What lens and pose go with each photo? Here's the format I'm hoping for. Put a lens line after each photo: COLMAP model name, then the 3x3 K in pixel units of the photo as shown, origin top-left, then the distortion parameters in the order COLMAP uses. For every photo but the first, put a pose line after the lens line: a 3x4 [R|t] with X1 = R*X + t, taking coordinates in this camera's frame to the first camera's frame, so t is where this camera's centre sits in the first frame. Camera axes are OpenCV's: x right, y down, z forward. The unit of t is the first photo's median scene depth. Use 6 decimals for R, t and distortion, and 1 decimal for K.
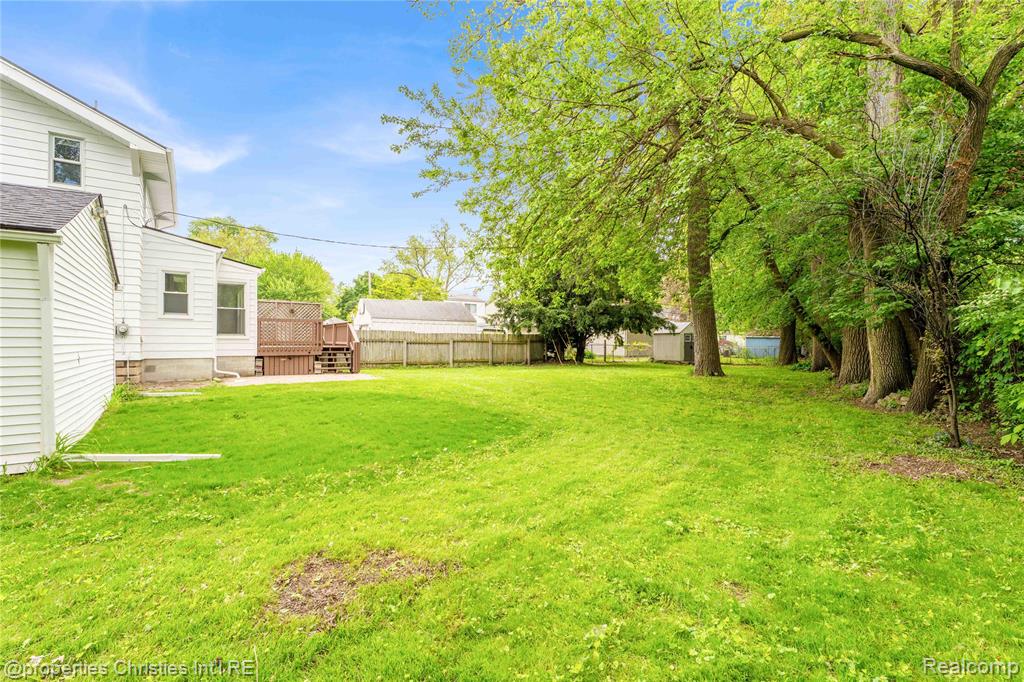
lens RADIAL K [[459.8, 0, 512.0], [0, 459.8, 341.0], [0, 0, 1]] dist [-0.003229, -0.001103]
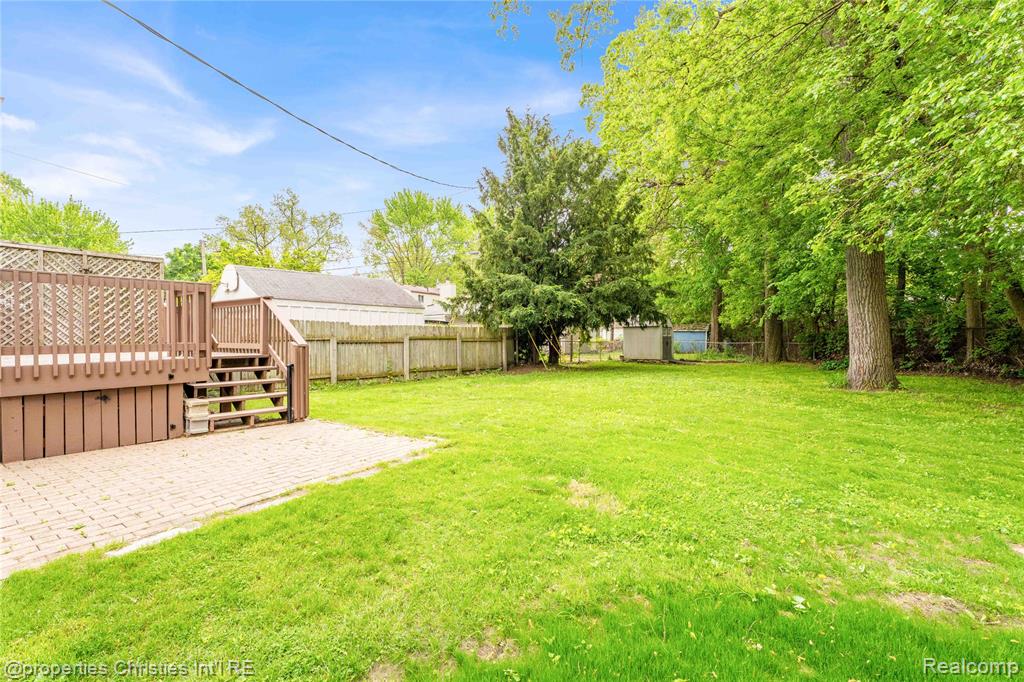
lens RADIAL K [[457.3, 0, 512.0], [0, 457.3, 341.0], [0, 0, 1]] dist [0.000066, -0.000200]
pose [[0.943823, -0.009589, 0.330313, -0.196383], [0.005873, 0.999908, 0.012246, -0.002852], [-0.330400, -0.009618, 0.943792, 0.371260]]
